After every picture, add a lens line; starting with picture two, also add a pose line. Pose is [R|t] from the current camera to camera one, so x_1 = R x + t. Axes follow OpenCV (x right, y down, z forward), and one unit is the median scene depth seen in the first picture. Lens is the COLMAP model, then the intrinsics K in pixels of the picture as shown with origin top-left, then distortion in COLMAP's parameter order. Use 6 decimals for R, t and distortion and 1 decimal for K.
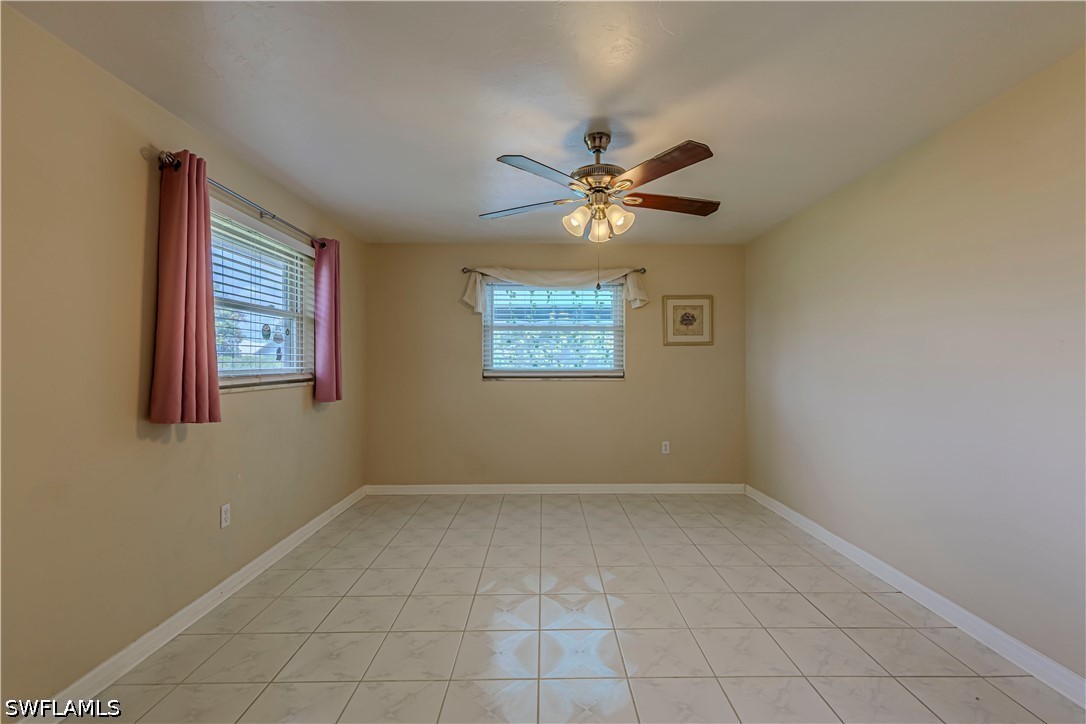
lens RADIAL K [[490.5, 0, 545.8], [0, 490.5, 362.8], [0, 0, 1]] dist [0.013577, -0.000208]
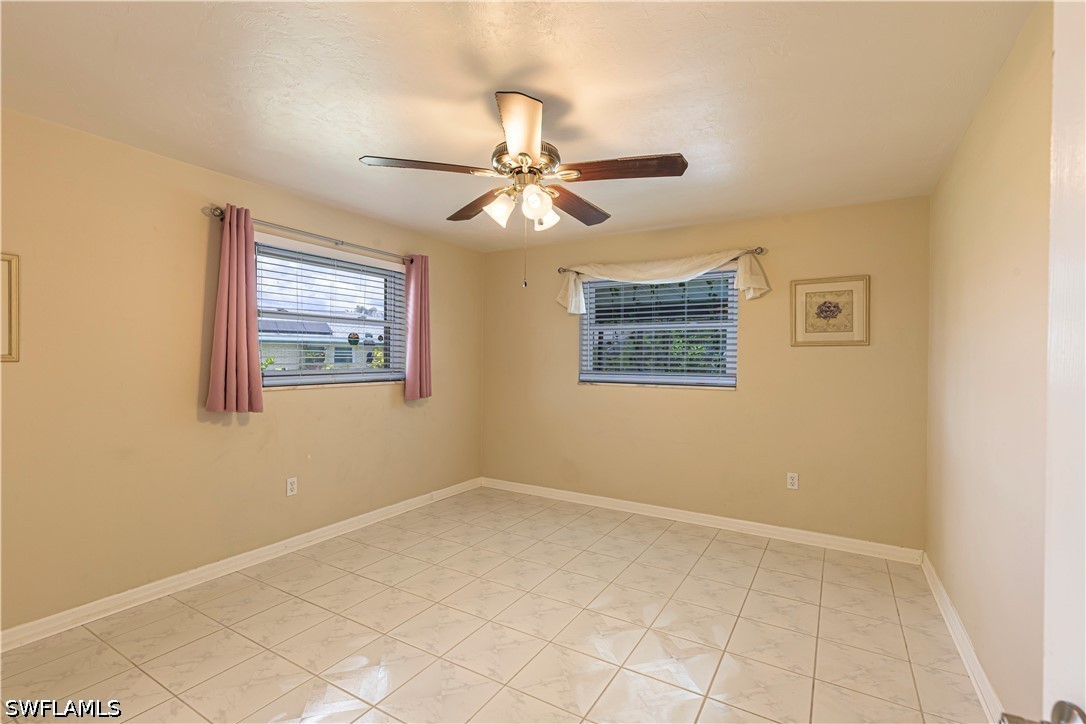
lens RADIAL K [[490.5, 0, 545.8], [0, 490.5, 362.8], [0, 0, 1]] dist [0.013577, -0.000208]
pose [[0.851161, 0.010886, -0.524792, 0.327845], [-0.008541, 0.999940, 0.006890, -0.012048], [0.524835, -0.001382, 0.851203, 0.158607]]
